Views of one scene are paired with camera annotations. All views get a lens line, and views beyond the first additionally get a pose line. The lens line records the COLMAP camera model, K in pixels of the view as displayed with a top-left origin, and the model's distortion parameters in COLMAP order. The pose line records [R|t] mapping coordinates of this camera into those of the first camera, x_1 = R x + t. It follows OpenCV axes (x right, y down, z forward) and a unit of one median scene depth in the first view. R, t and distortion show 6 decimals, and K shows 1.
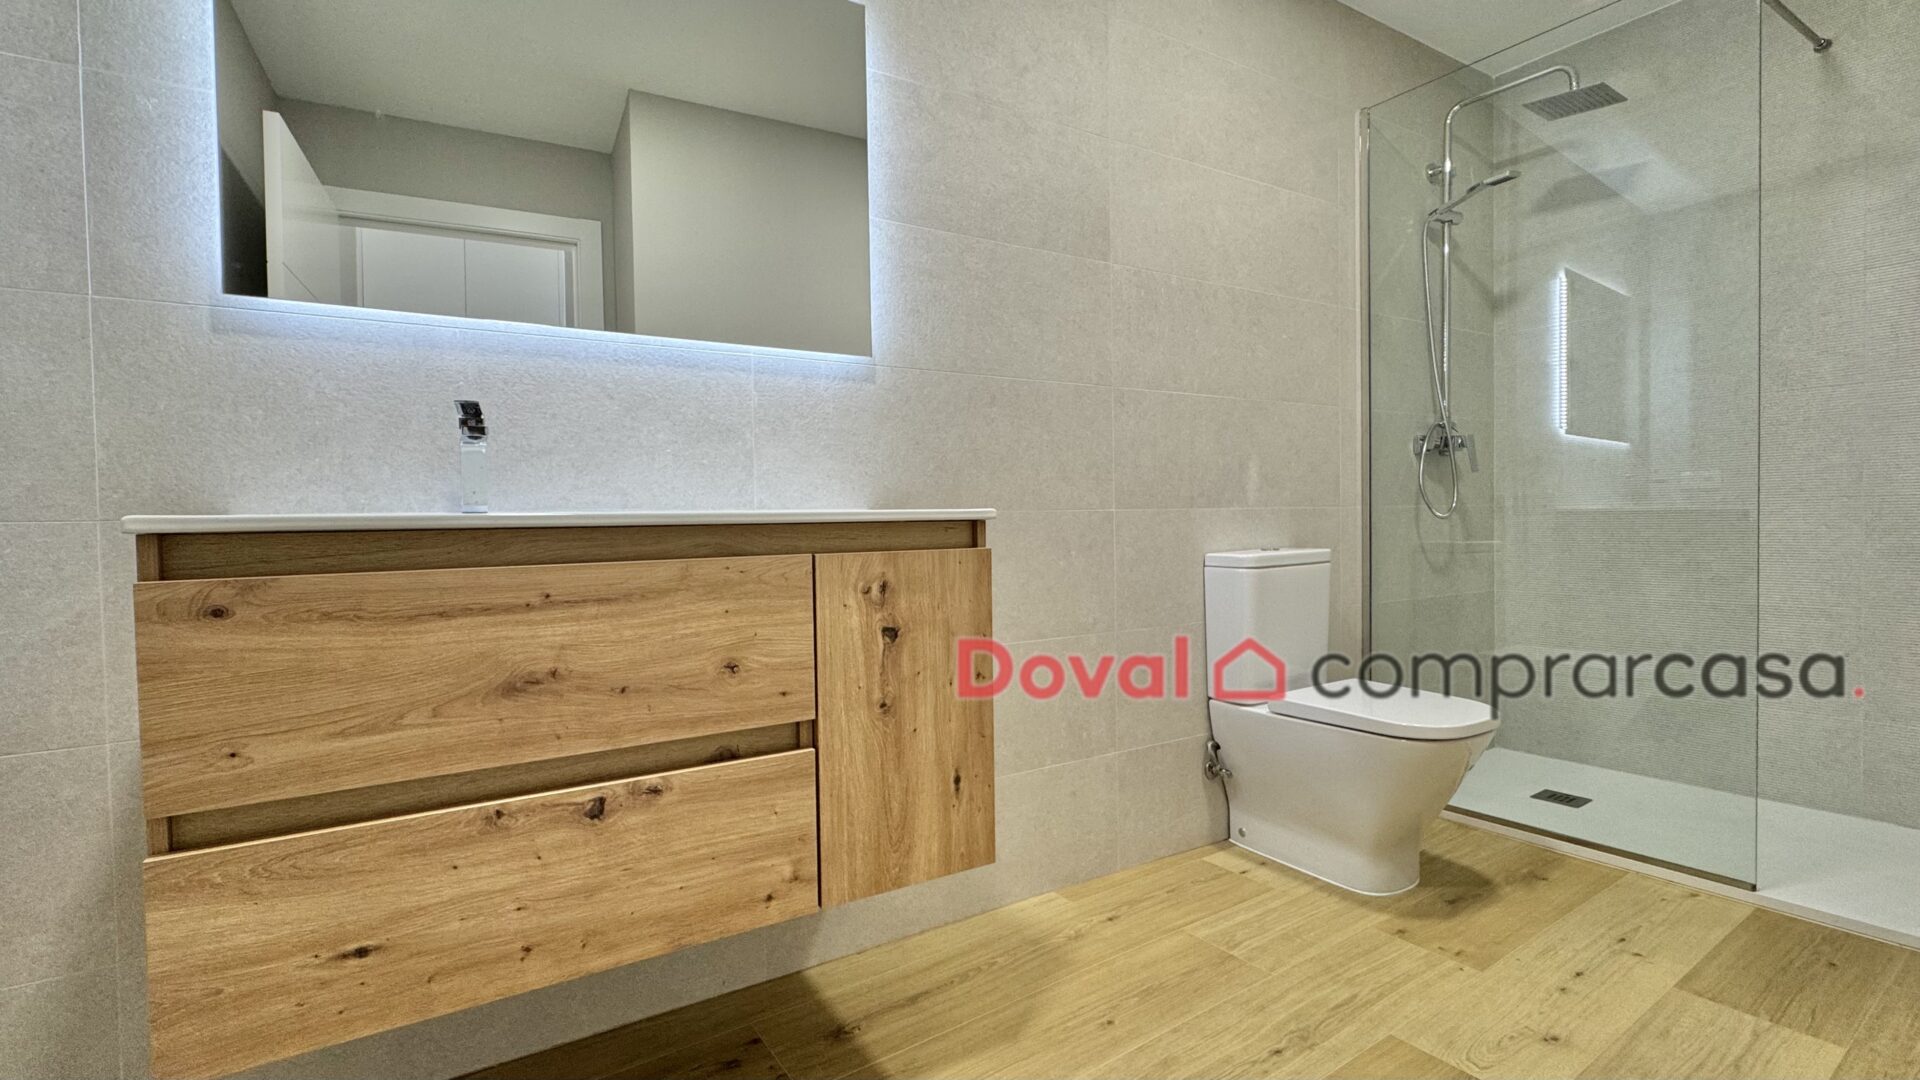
lens RADIAL K [[831.7, 0, 956.6], [0, 831.7, 545.5], [0, 0, 1]] dist [-0.001280, -0.000056]
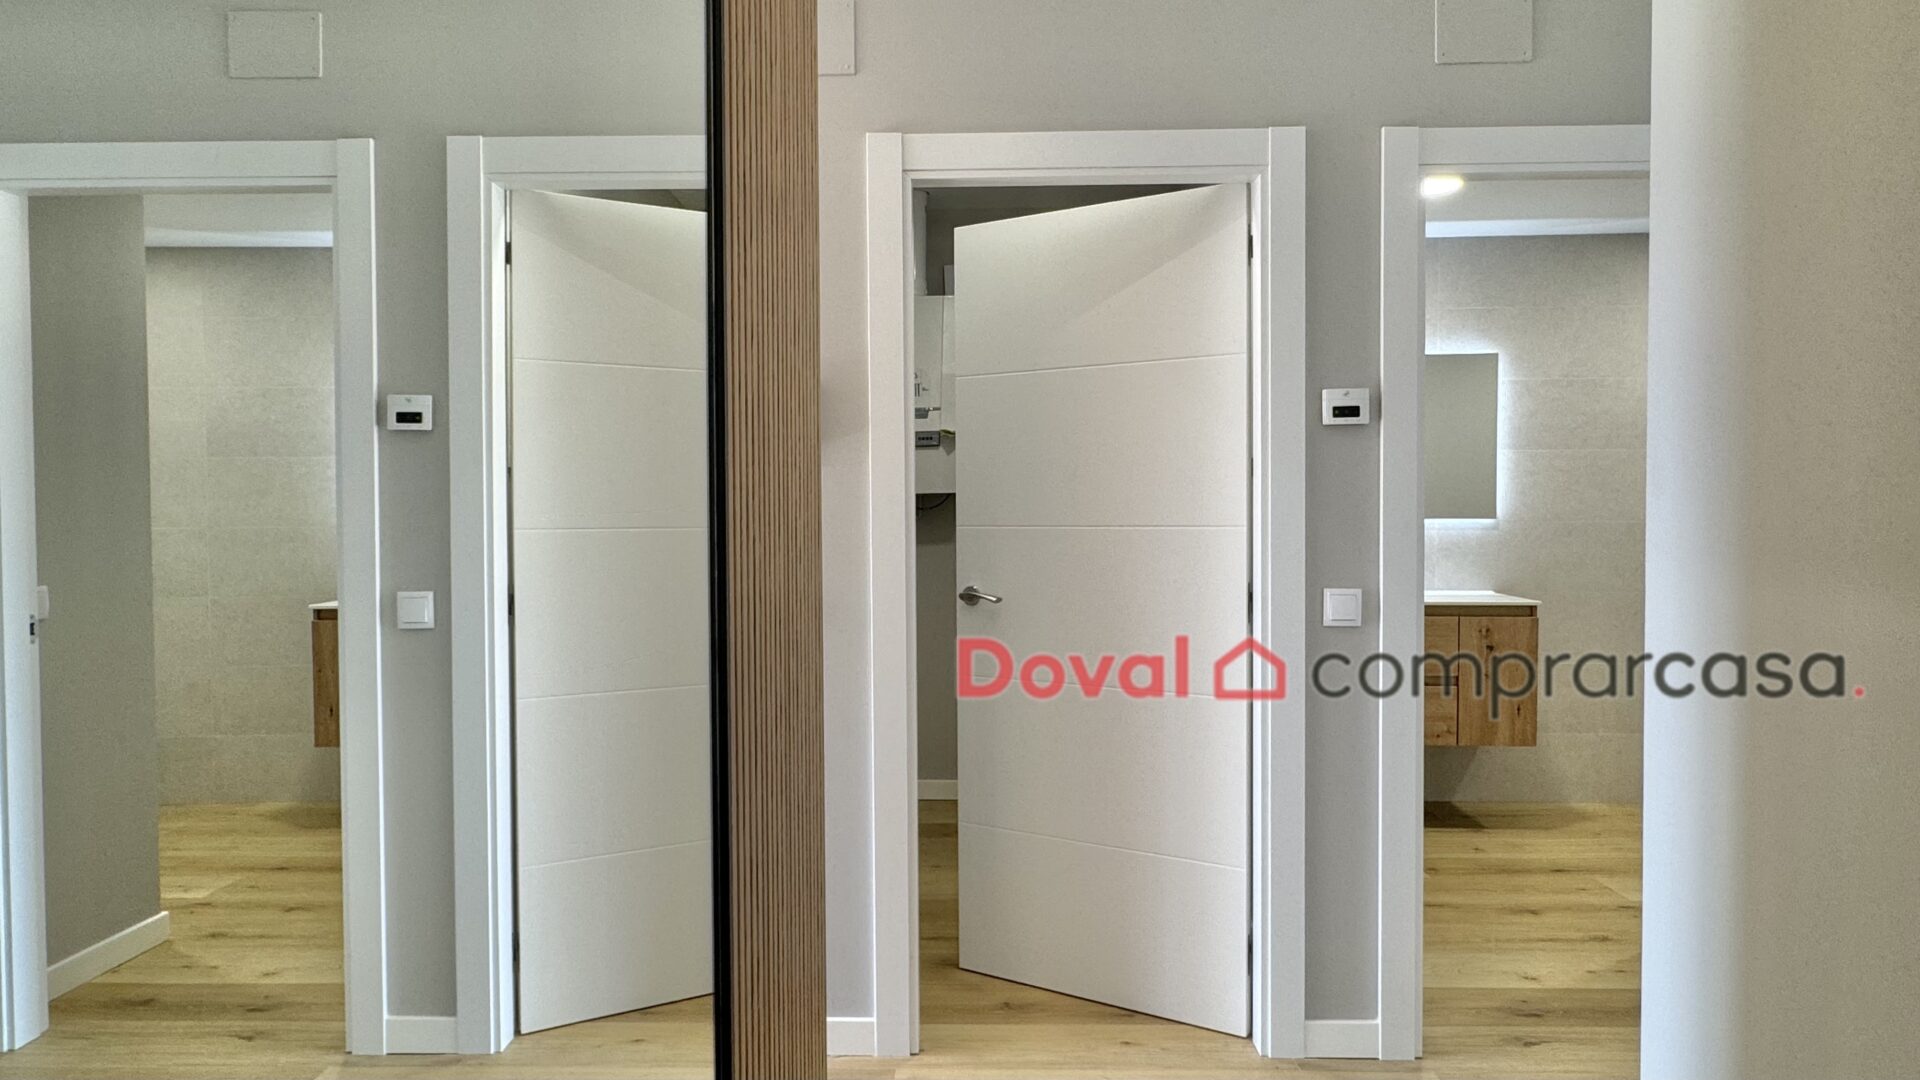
lens RADIAL K [[1120.2, 0, 961.3], [0, 1120.2, 548.5], [0, 0, 1]] dist [0.000285, 0.002428]
pose [[0.812357, 0.032091, -0.582277, 0.385747], [-0.025591, 0.999485, 0.019382, -0.147504], [0.582599, -0.000844, 0.812759, -1.790601]]
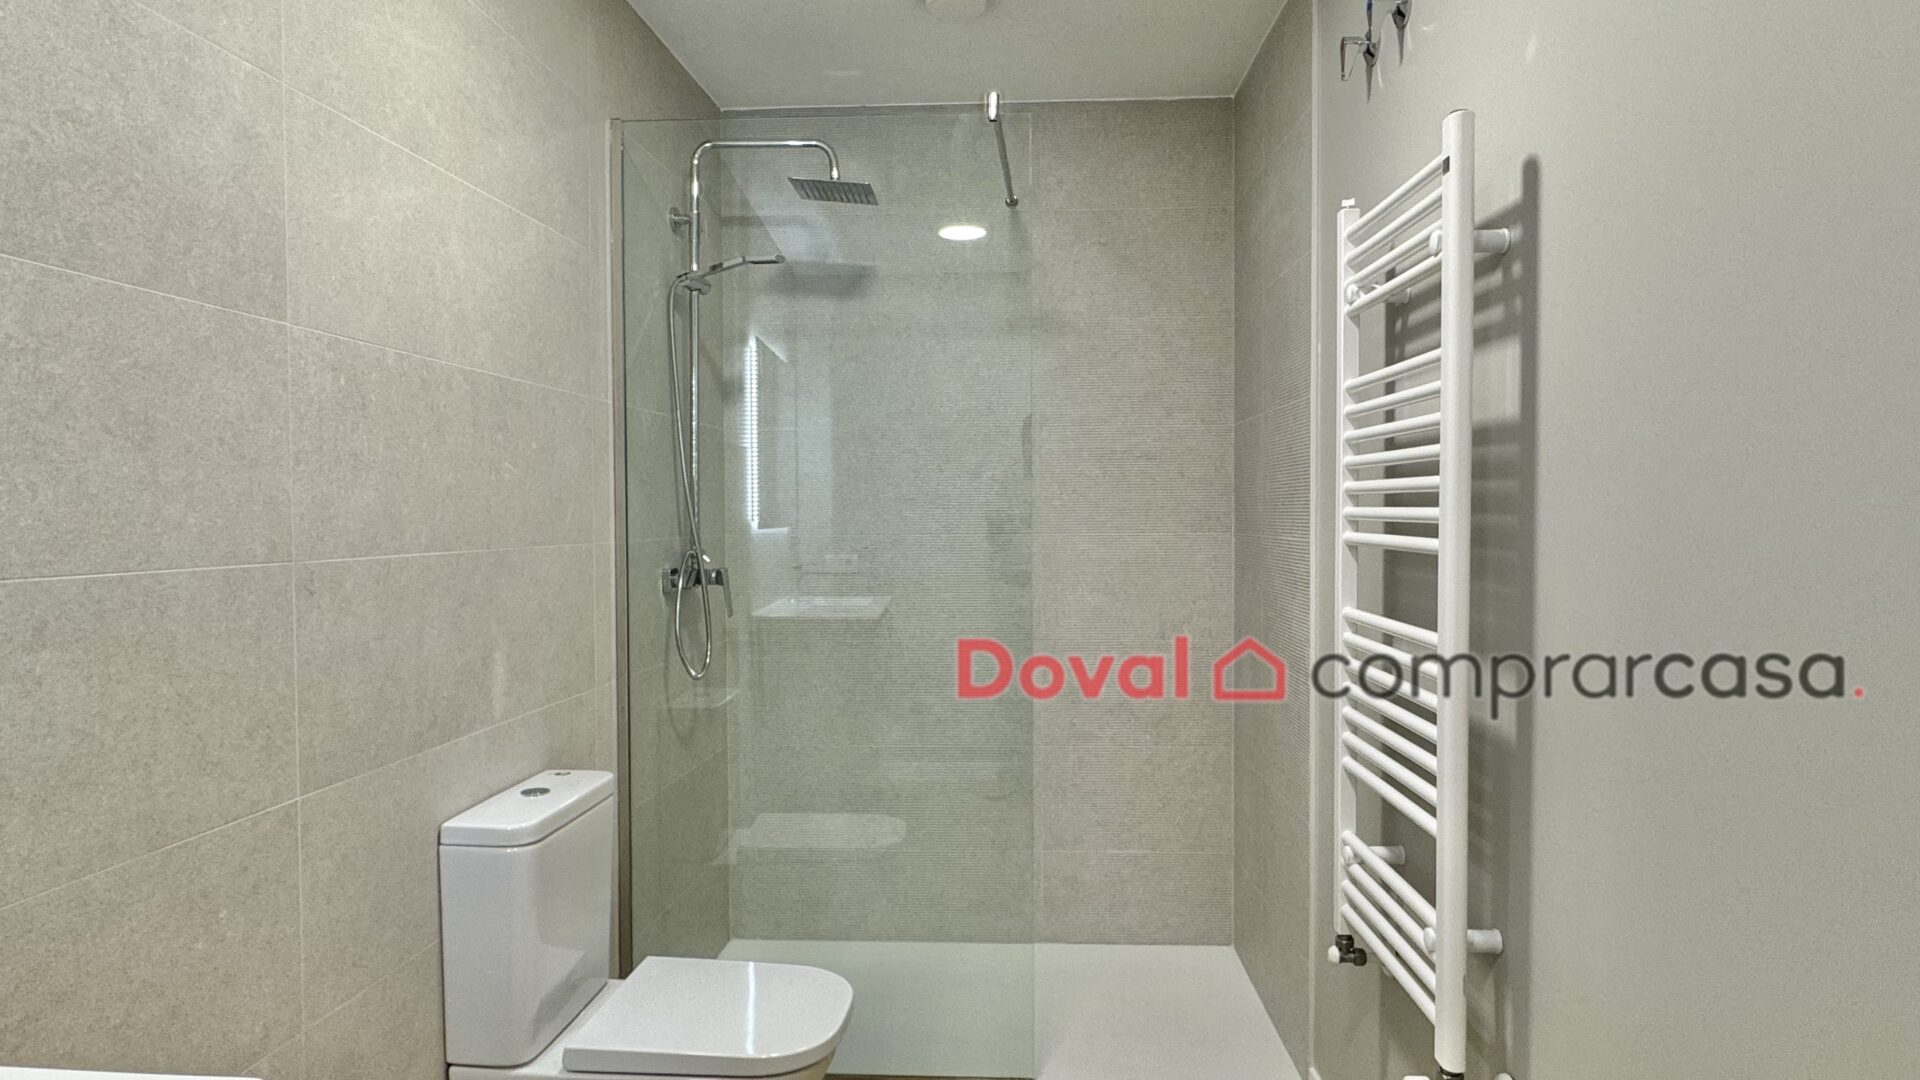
lens RADIAL K [[1120.2, 0, 961.3], [0, 1120.2, 548.5], [0, 0, 1]] dist [0.000285, 0.002428]
pose [[0.595022, -0.007421, 0.803675, -0.130753], [0.012581, 0.999921, -0.000081, -0.202965], [-0.803611, 0.010159, 0.595069, 0.263137]]
